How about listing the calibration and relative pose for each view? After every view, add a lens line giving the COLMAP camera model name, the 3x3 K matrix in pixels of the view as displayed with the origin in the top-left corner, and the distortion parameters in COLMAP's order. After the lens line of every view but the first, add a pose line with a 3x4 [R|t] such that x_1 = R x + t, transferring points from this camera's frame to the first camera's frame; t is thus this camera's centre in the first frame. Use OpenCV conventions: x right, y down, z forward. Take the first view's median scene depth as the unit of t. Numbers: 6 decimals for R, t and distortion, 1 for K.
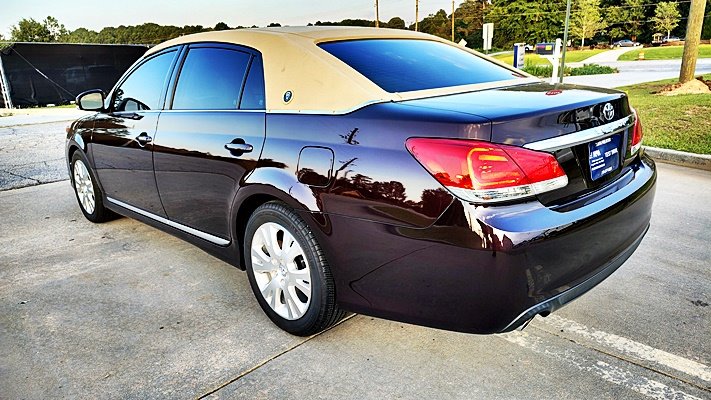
lens RADIAL K [[501.1, 0, 359.9], [0, 501.1, 200.9], [0, 0, 1]] dist [0.001580, -0.002456]
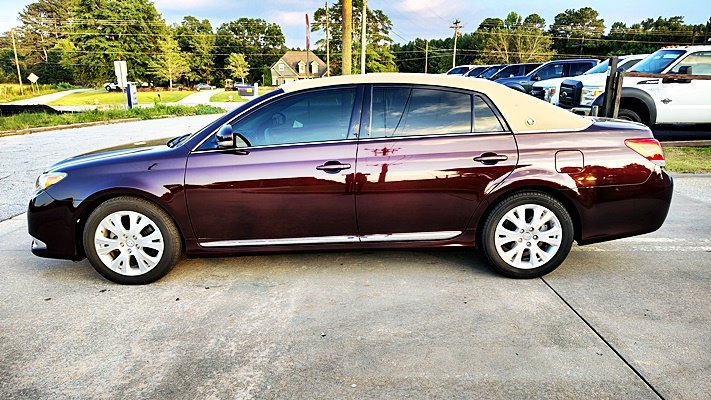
lens RADIAL K [[501.1, 0, 359.9], [0, 501.1, 200.9], [0, 0, 1]] dist [0.001580, -0.002456]
pose [[0.691621, -0.119531, 0.712301, -1.604520], [0.172700, 0.984972, -0.002398, -0.051459], [-0.701310, 0.124673, 0.701870, 0.284190]]
